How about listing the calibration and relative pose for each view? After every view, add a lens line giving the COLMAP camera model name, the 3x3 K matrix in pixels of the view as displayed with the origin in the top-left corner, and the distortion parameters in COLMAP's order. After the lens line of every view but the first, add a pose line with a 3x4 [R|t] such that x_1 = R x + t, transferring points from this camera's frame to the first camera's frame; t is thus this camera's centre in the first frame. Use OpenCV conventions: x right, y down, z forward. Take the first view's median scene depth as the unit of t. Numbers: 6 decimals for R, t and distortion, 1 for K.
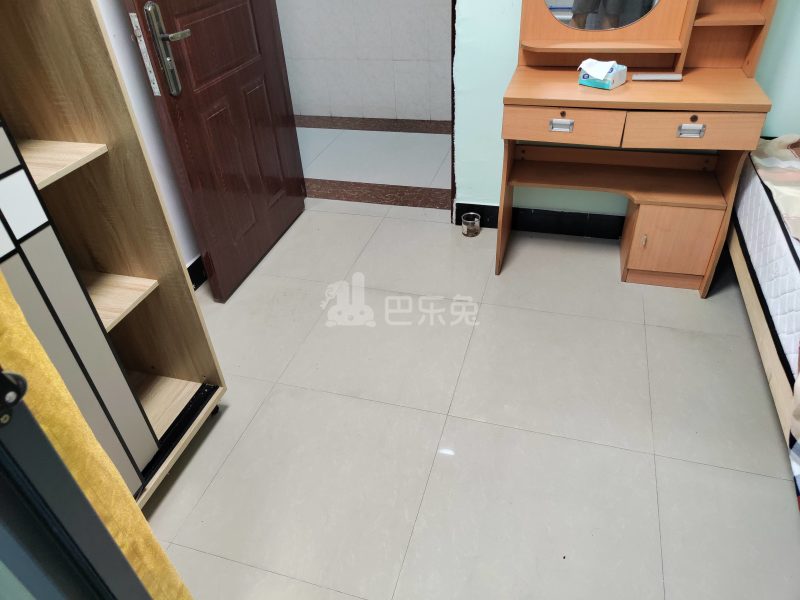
lens RADIAL K [[550.6, 0, 403.4], [0, 550.6, 299.2], [0, 0, 1]] dist [0.012944, -0.015800]
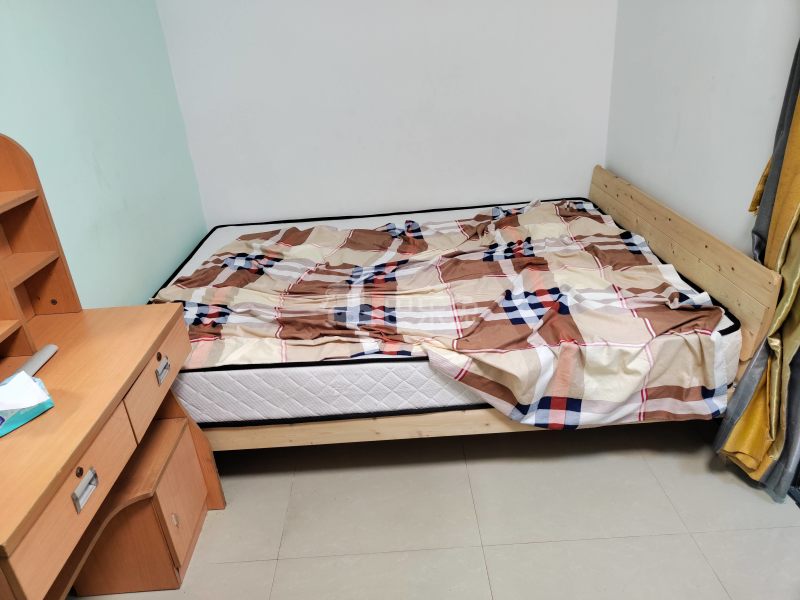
lens RADIAL K [[550.6, 0, 388.3], [0, 550.6, 286.5], [0, 0, 1]] dist [0.012944, -0.015800]
pose [[-0.297224, -0.311990, 0.902397, -0.222958], [0.637907, 0.638342, 0.430805, -0.479454], [-0.710445, 0.703691, 0.009290, 0.638783]]
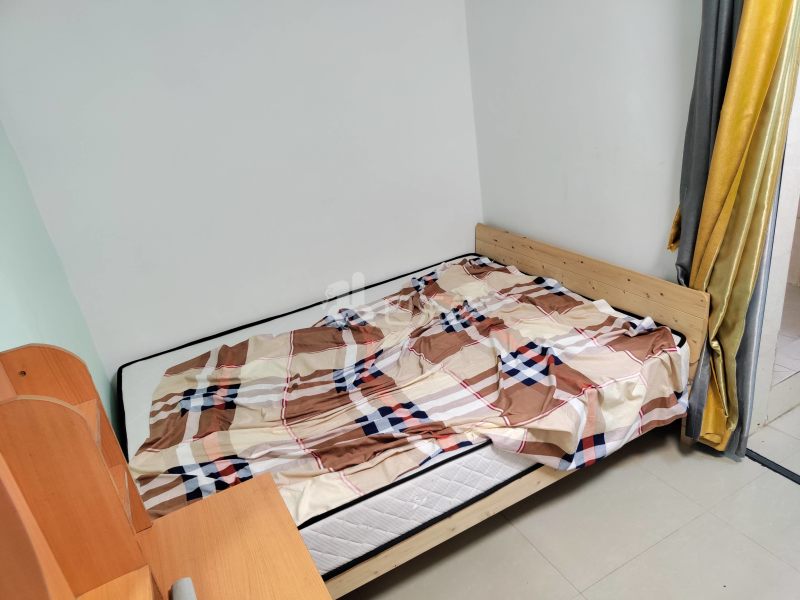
lens RADIAL K [[550.6, 0, 396.7], [0, 550.6, 301.6], [0, 0, 1]] dist [0.012944, -0.015800]
pose [[-0.684298, -0.136145, 0.716380, -0.009328], [0.565492, 0.521176, 0.639214, -0.786619], [-0.460386, 0.842520, -0.279651, 0.813772]]
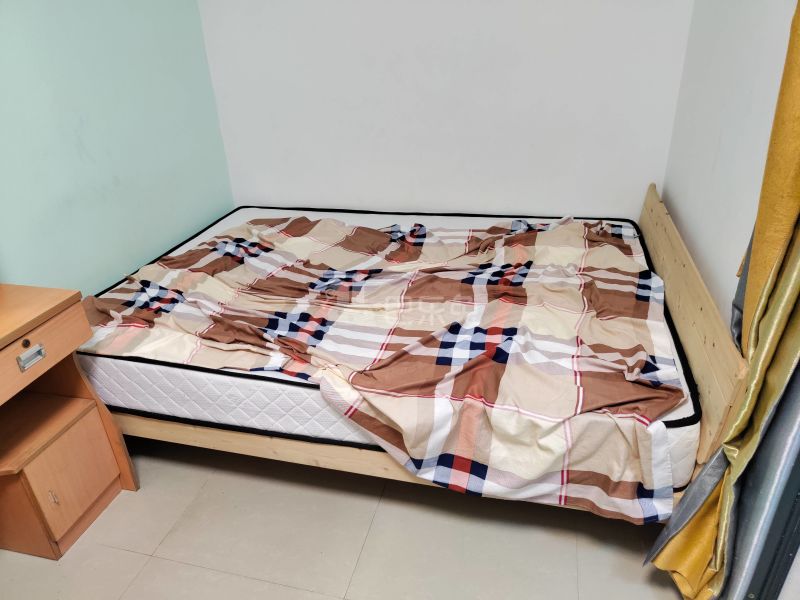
lens RADIAL K [[550.6, 0, 389.6], [0, 550.6, 300.4], [0, 0, 1]] dist [0.012944, -0.015800]
pose [[-0.030205, -0.392901, 0.919084, -0.176851], [0.631393, 0.705325, 0.322271, -0.273629], [-0.774874, 0.590038, 0.226771, 0.350203]]
